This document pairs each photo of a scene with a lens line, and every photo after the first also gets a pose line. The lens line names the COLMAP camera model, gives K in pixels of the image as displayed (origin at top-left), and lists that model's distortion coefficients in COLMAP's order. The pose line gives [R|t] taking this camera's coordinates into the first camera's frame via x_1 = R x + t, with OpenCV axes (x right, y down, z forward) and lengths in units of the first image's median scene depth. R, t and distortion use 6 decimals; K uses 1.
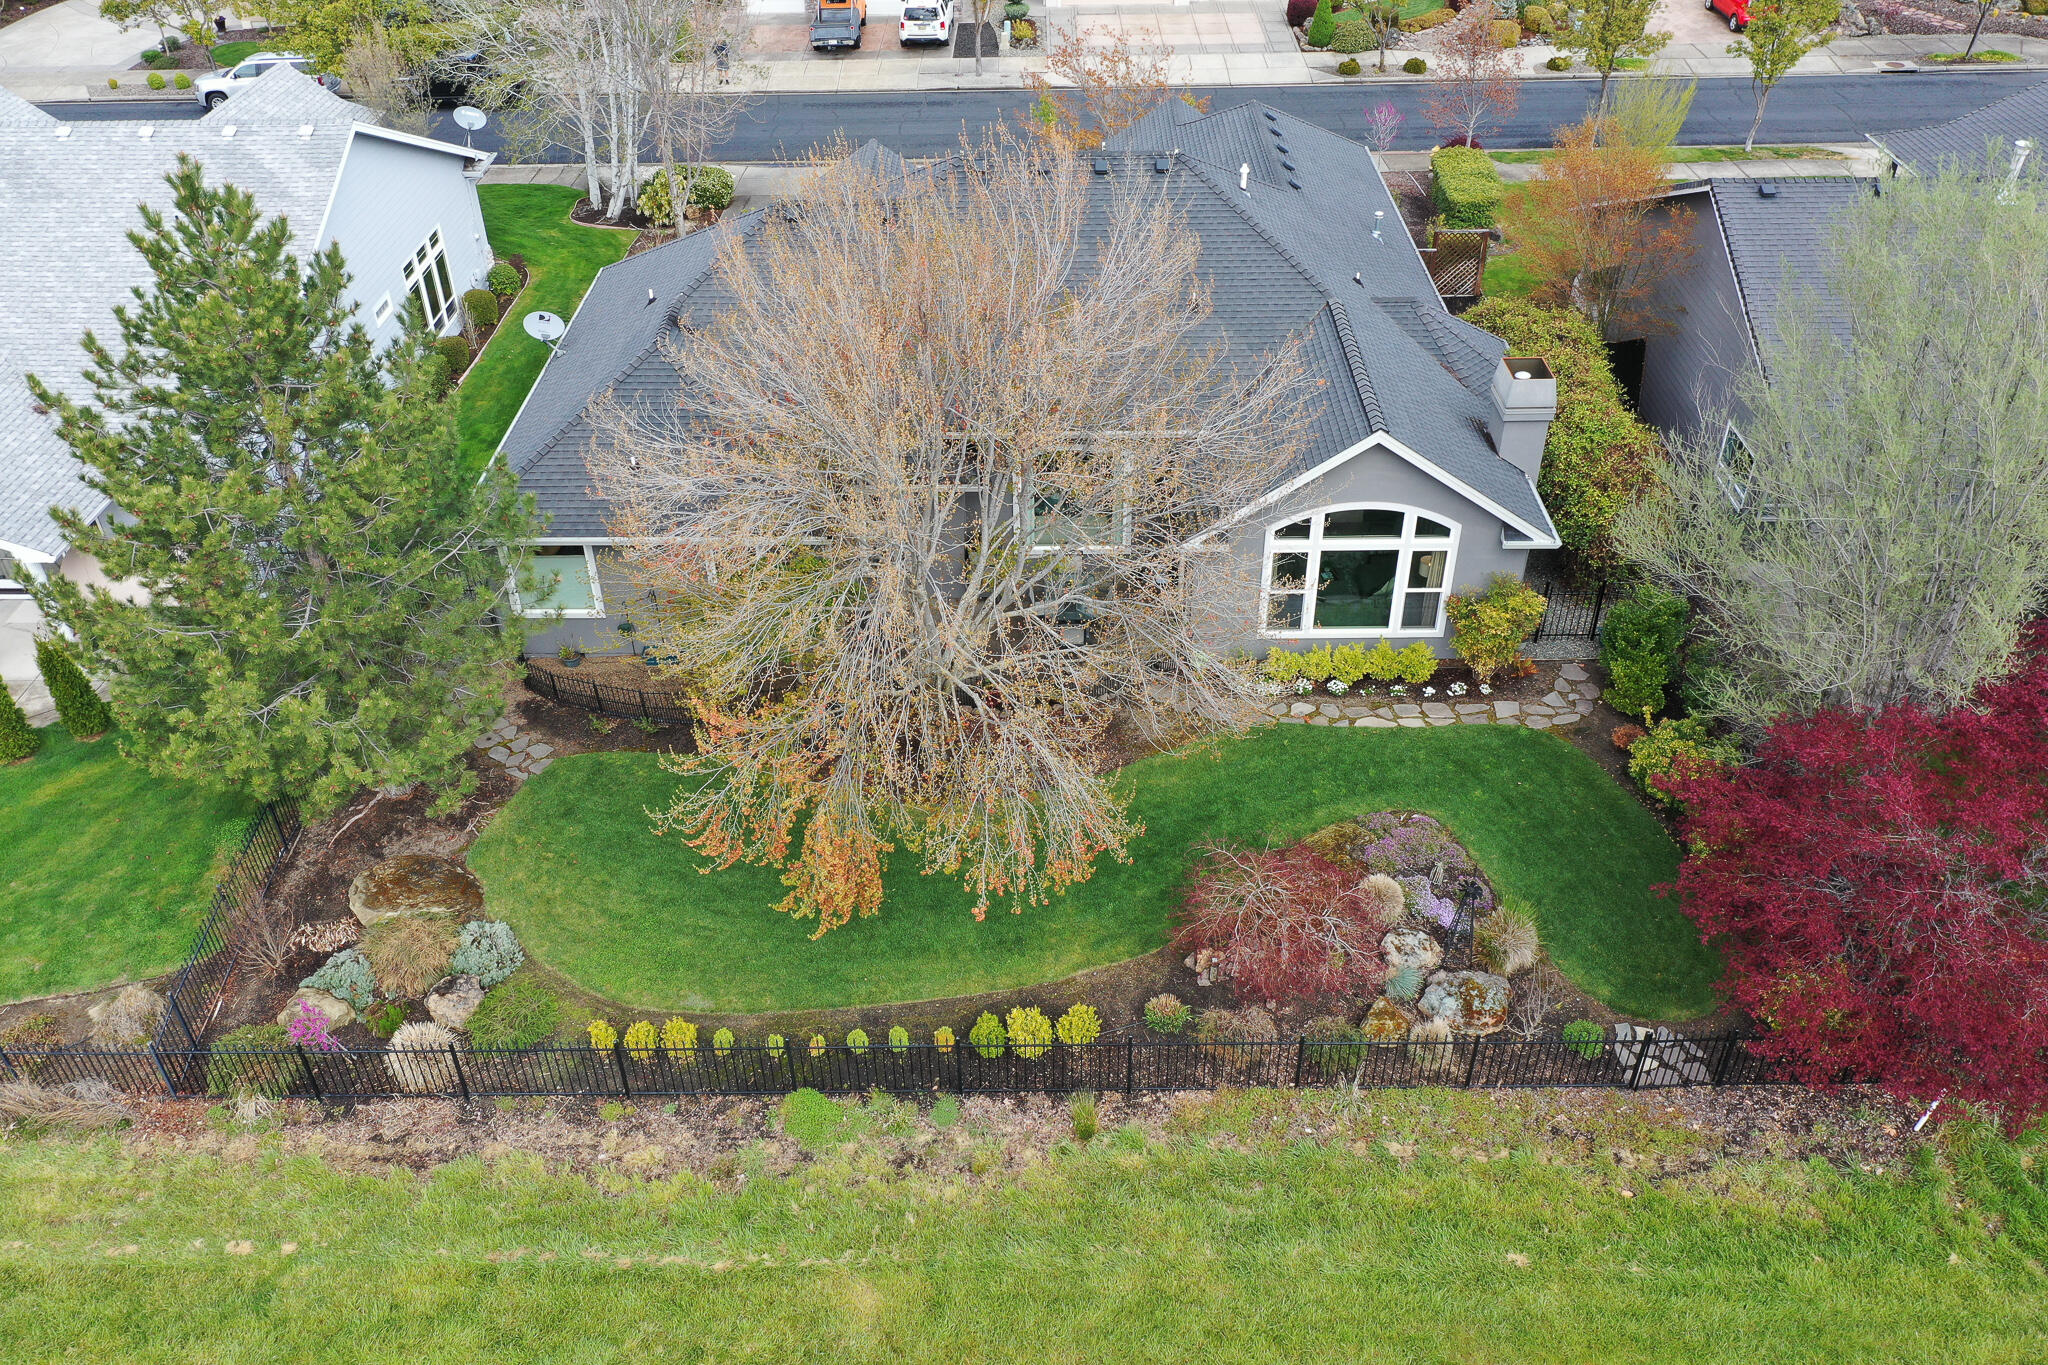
lens RADIAL K [[1618.9, 0, 1025.1], [0, 1618.9, 682.5], [0, 0, 1]] dist [0.004374, 0.002922]
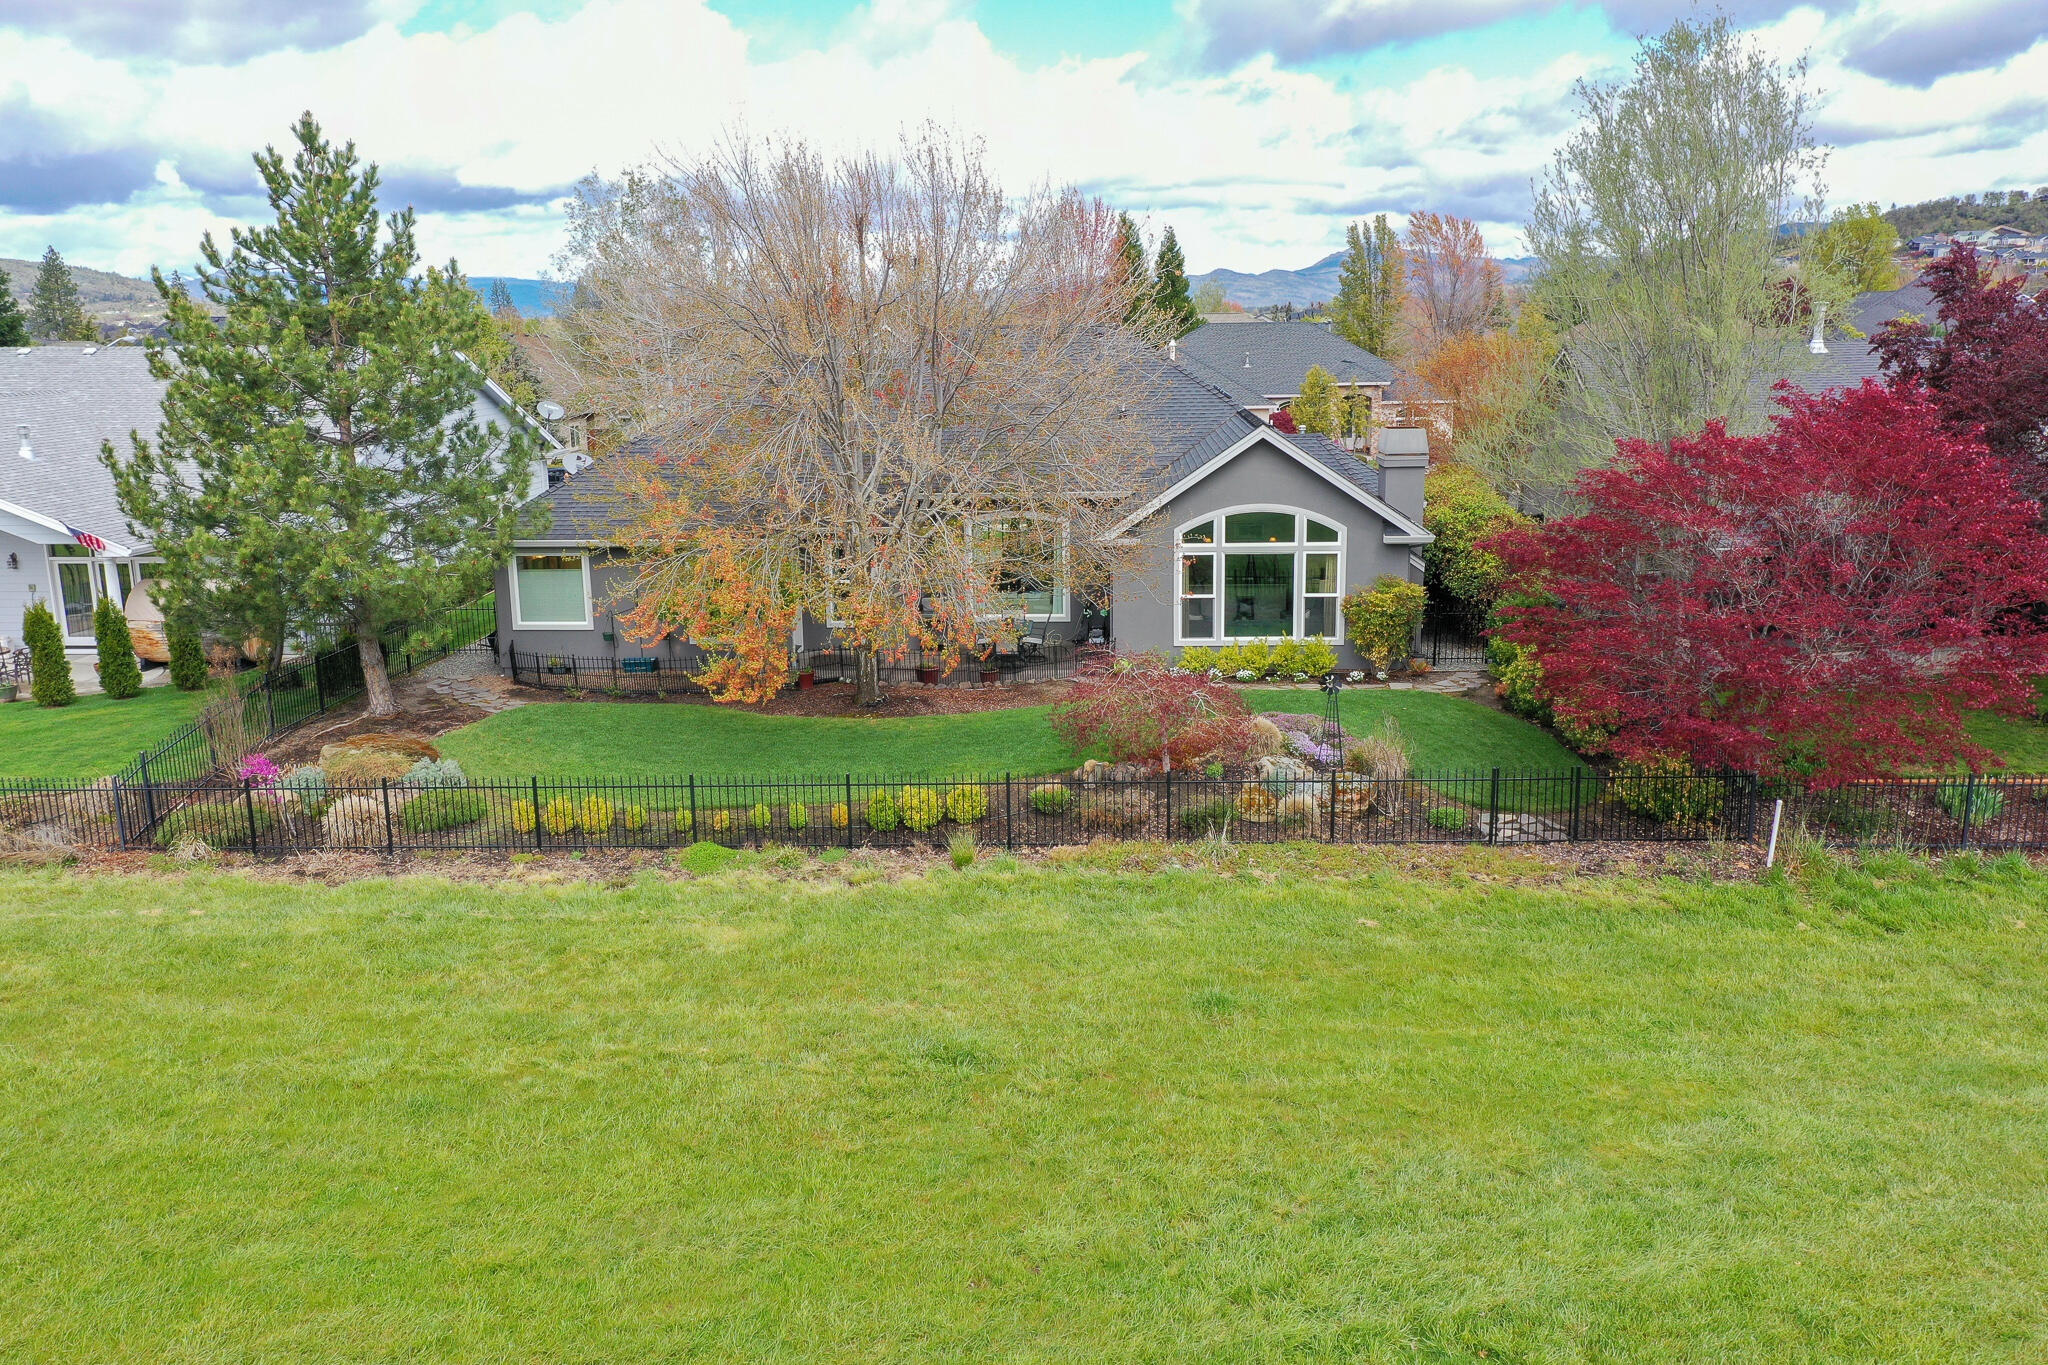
lens RADIAL K [[1618.9, 0, 1023.4], [0, 1618.9, 684.2], [0, 0, 1]] dist [0.004374, 0.002922]
pose [[0.998886, 0.008803, -0.046359, 0.096894], [-0.026510, 0.917440, -0.396989, 0.458415], [0.039037, 0.397776, 0.916652, -0.003851]]
